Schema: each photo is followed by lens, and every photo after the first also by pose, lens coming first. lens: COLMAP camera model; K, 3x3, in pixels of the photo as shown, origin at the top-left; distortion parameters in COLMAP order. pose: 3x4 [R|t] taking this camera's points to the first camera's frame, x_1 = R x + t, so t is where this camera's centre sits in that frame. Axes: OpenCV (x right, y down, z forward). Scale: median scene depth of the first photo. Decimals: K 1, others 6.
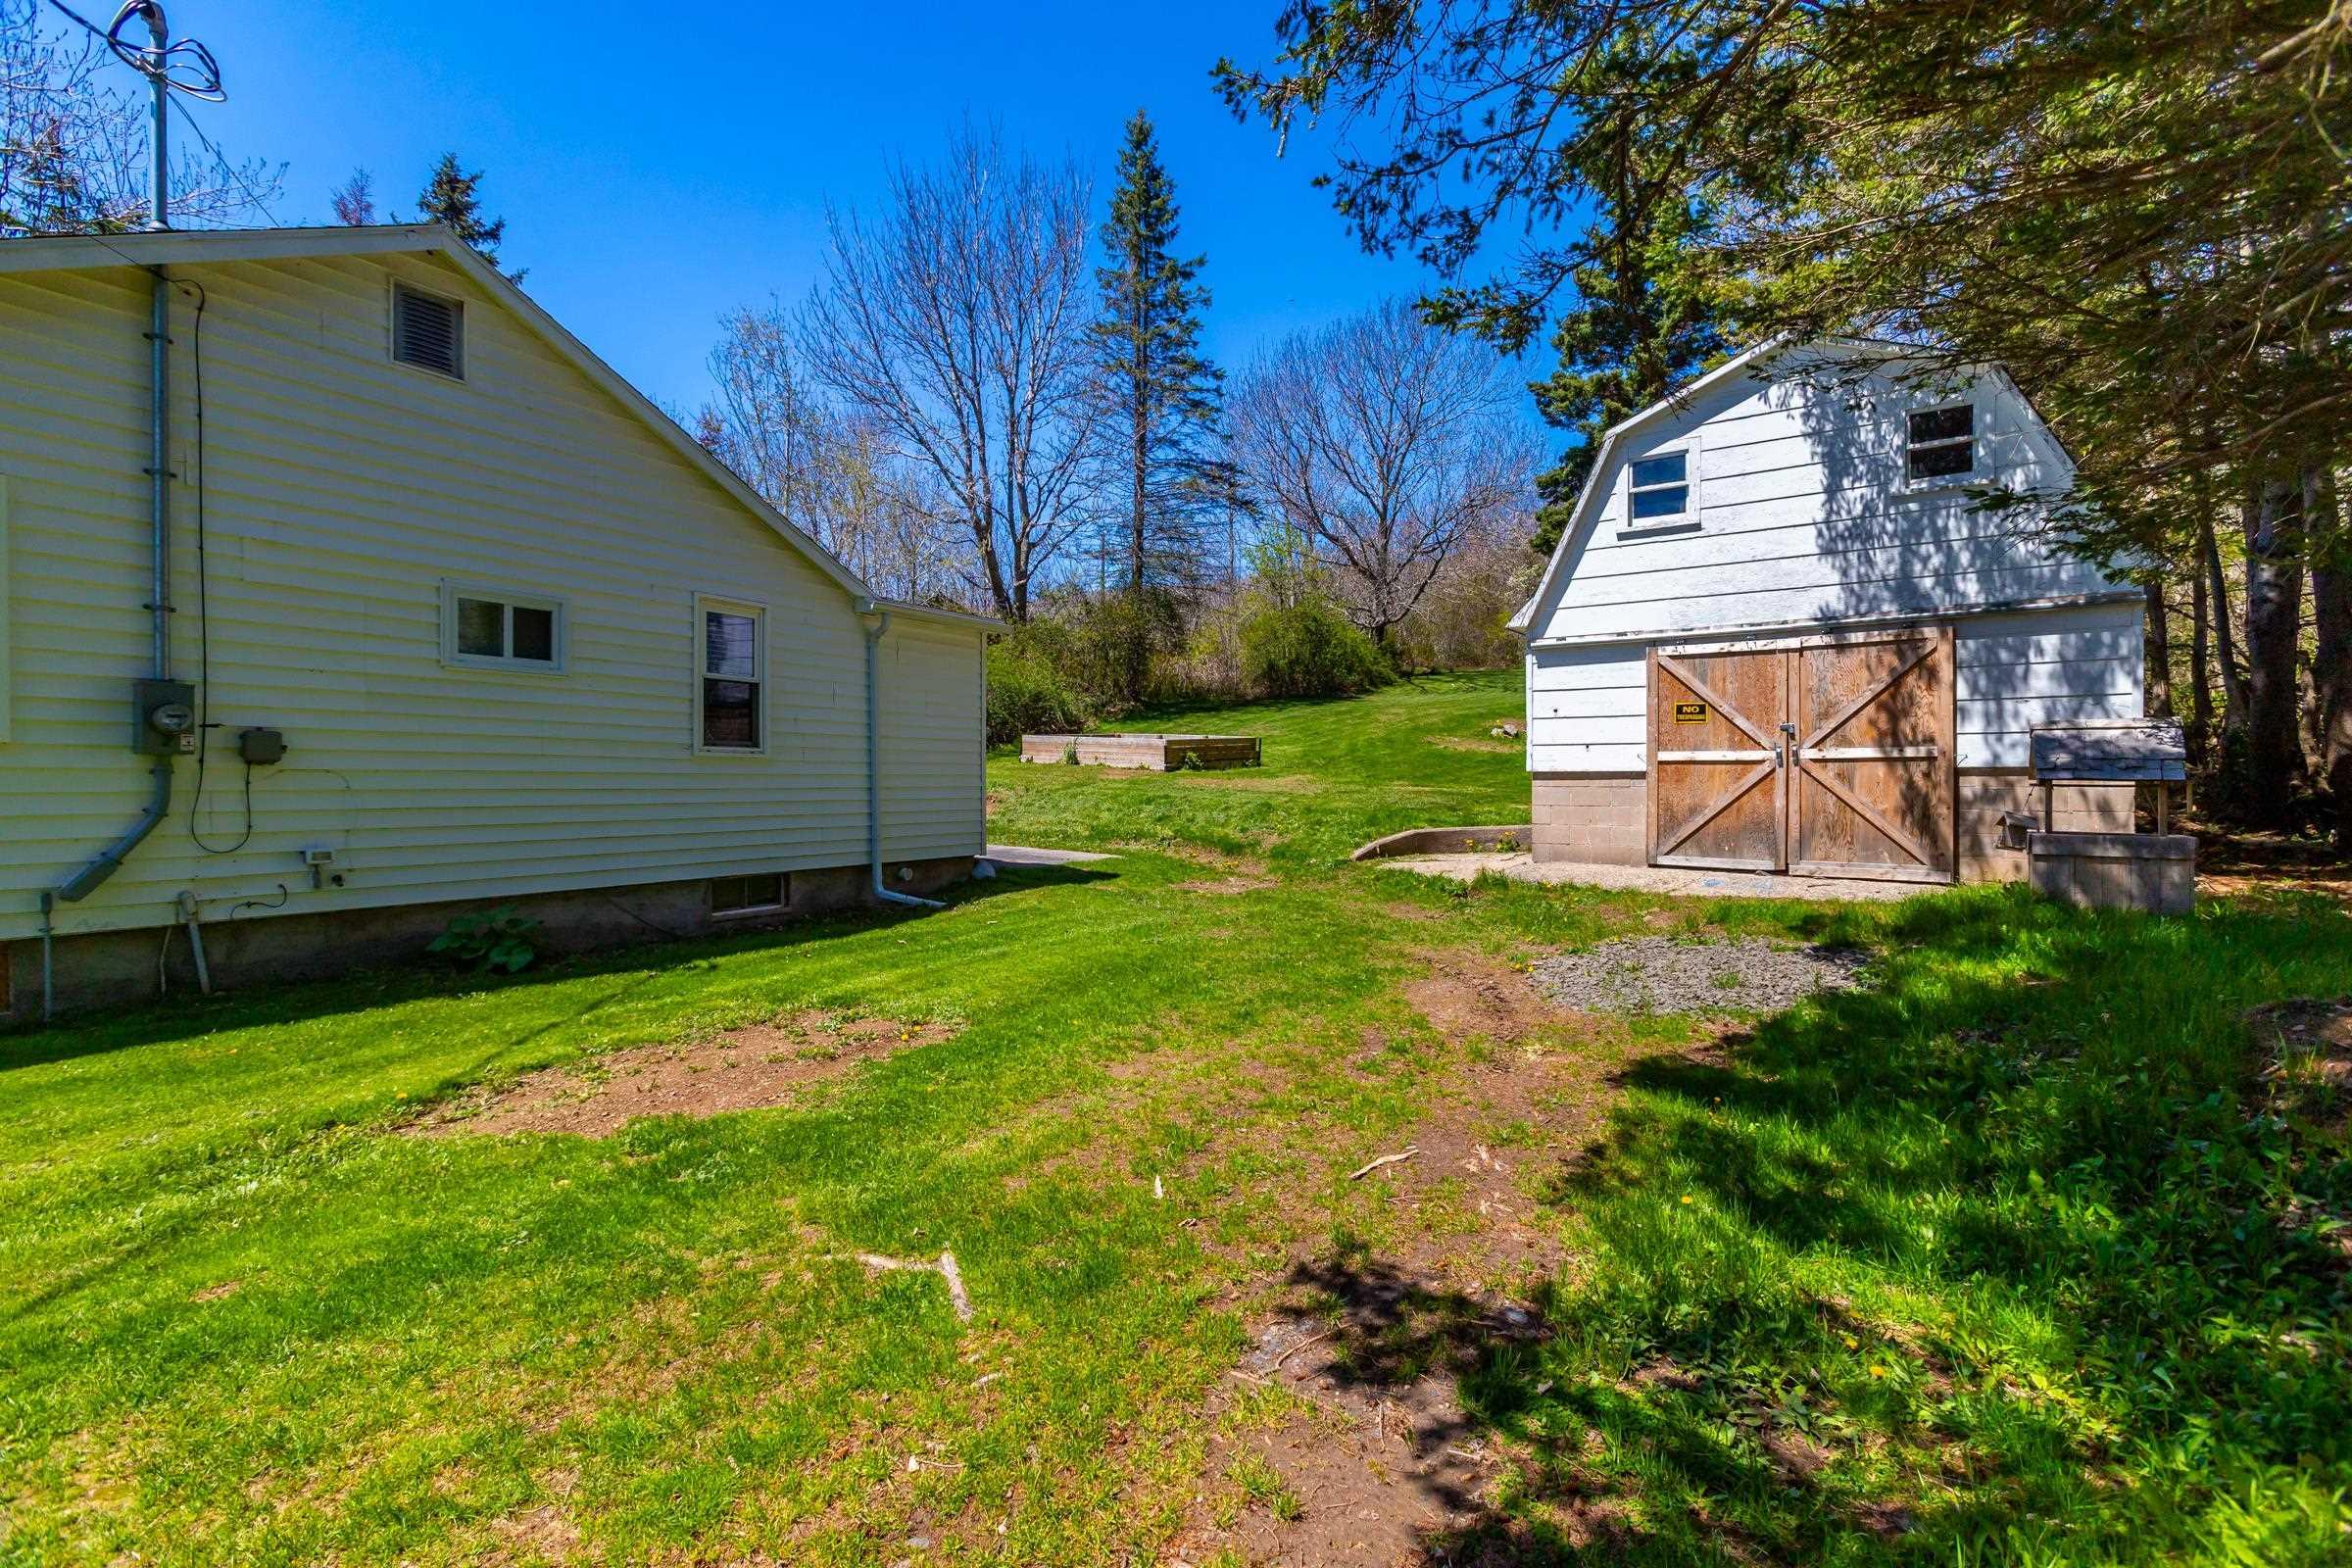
lens RADIAL K [[1042.1, 0, 1166.4], [0, 1042.1, 783.0], [0, 0, 1]] dist [-0.007628, 0.007251]
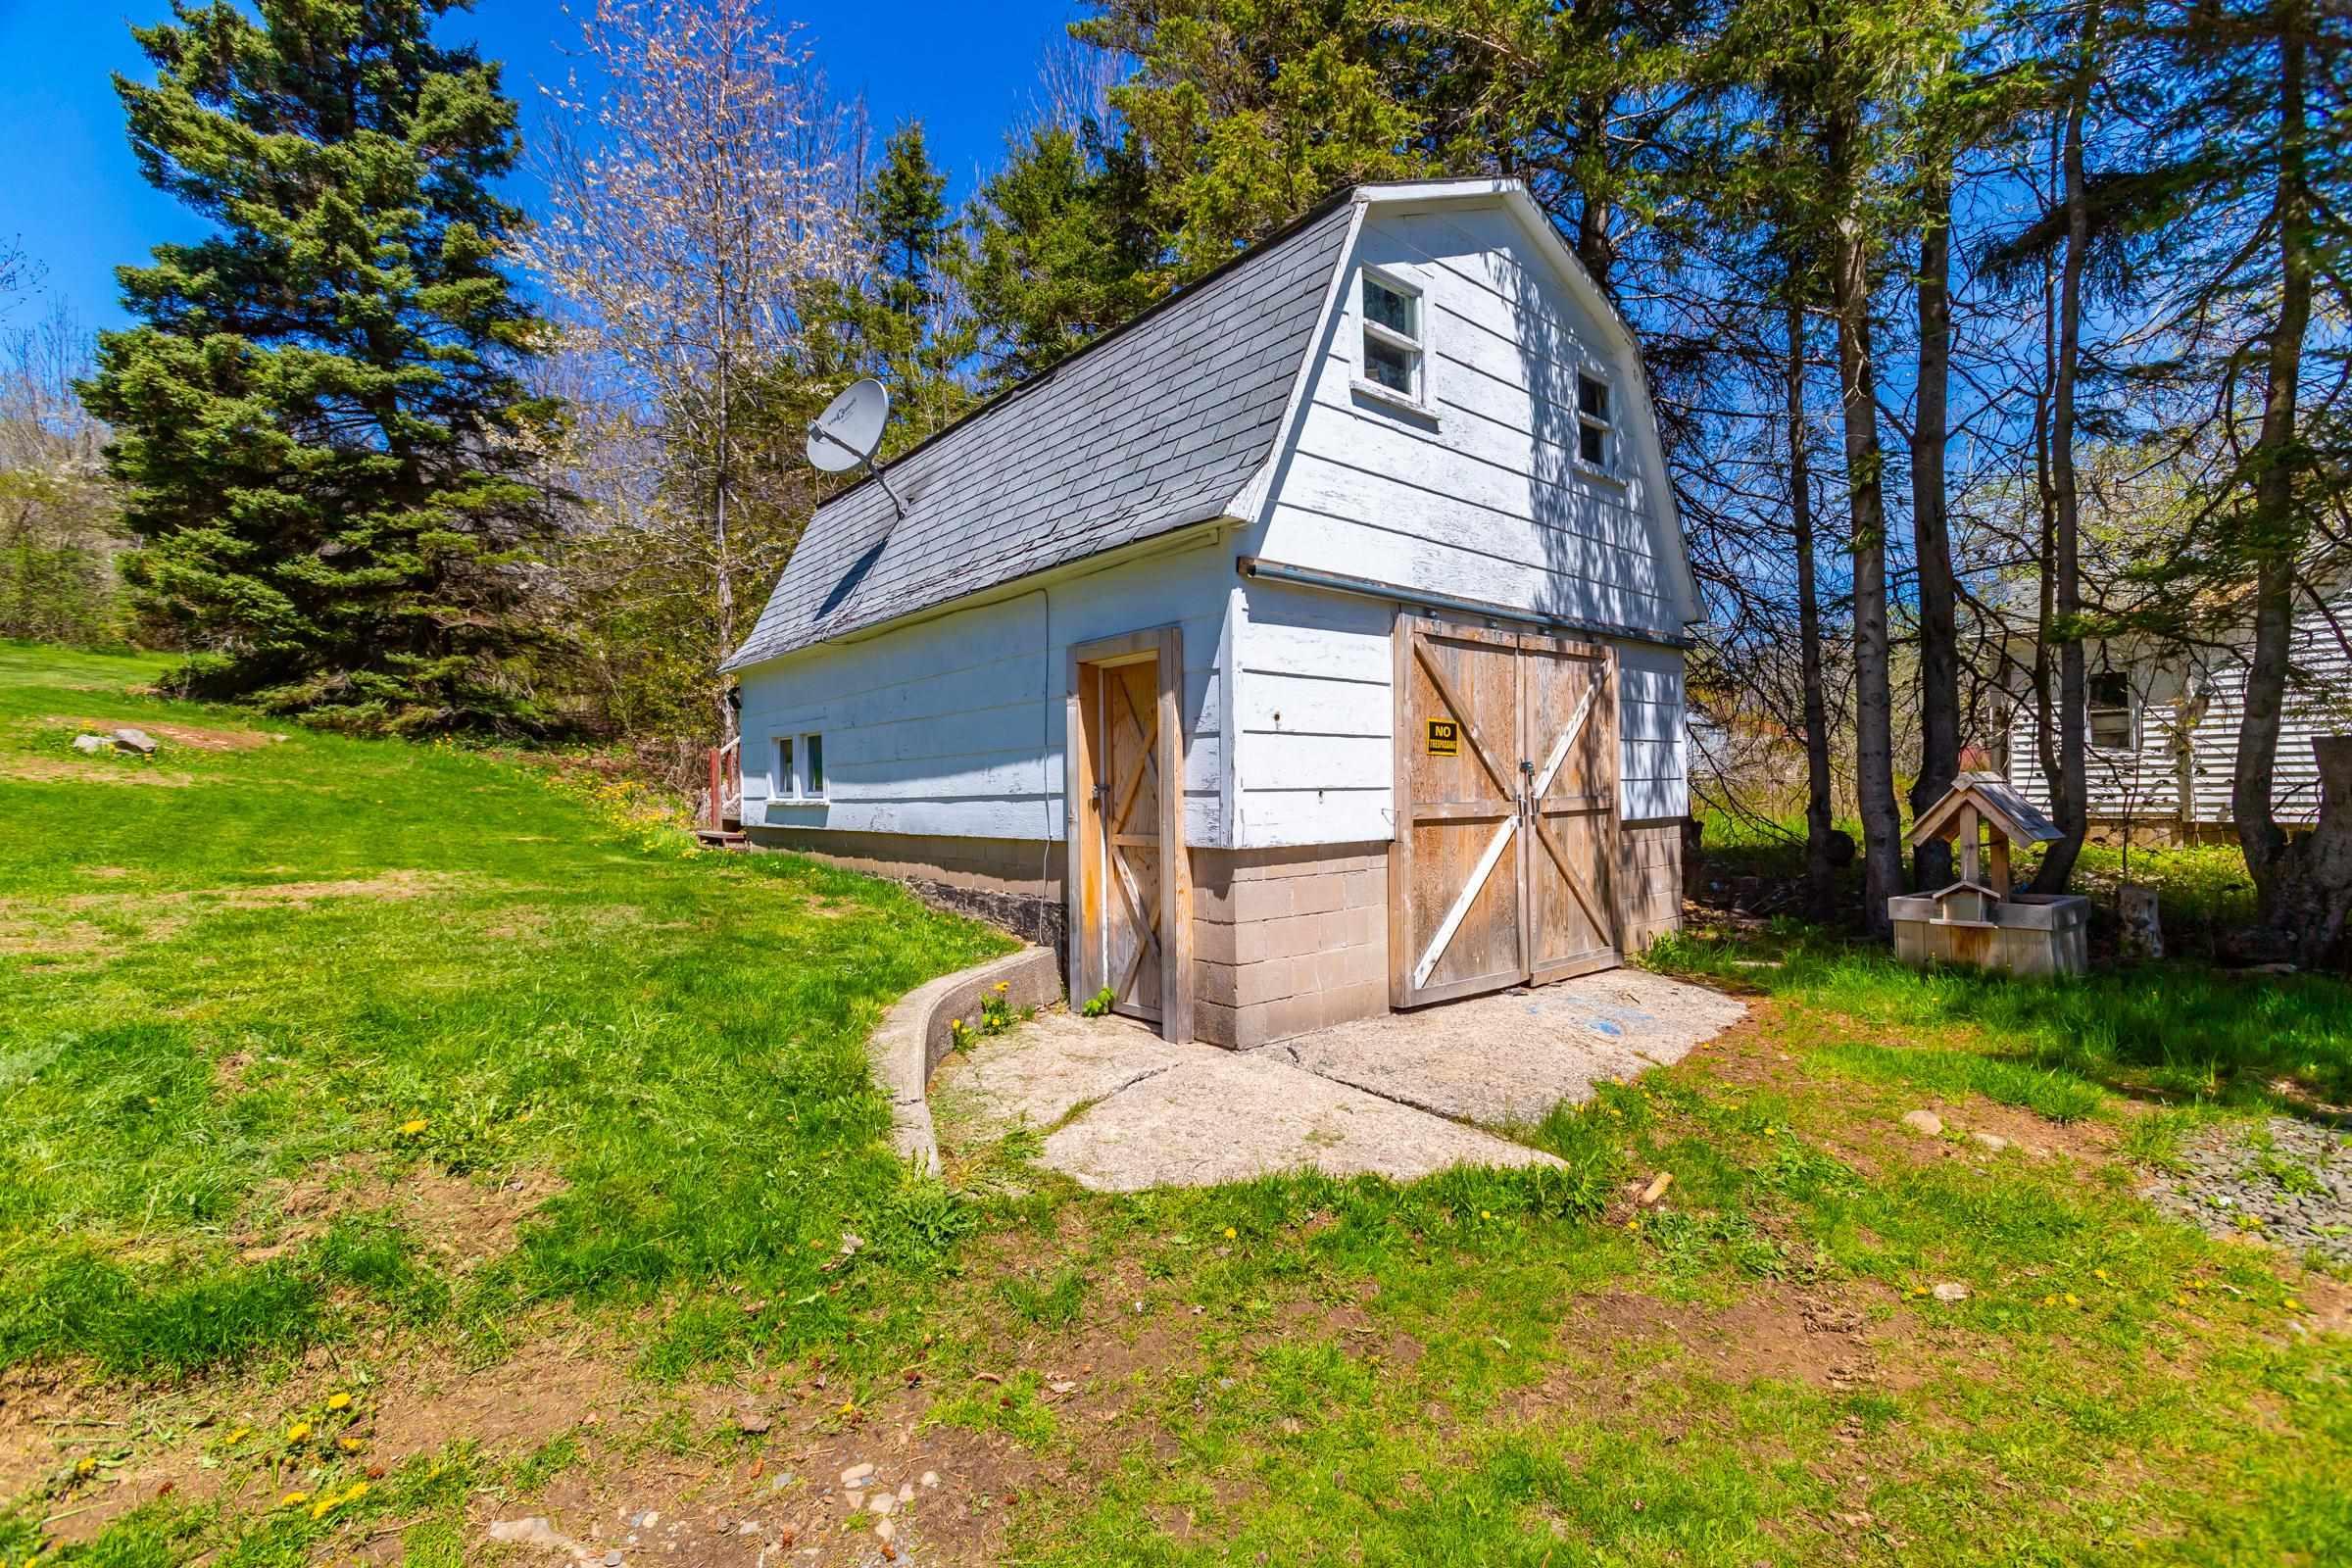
lens RADIAL K [[1042.1, 0, 1176.2], [0, 1042.1, 778.0], [0, 0, 1]] dist [-0.007628, 0.007251]
pose [[0.226054, 0.009335, 0.974070, -0.049102], [0.021194, 0.999670, -0.014499, -0.018481], [-0.973884, 0.023922, 0.225782, 0.482271]]
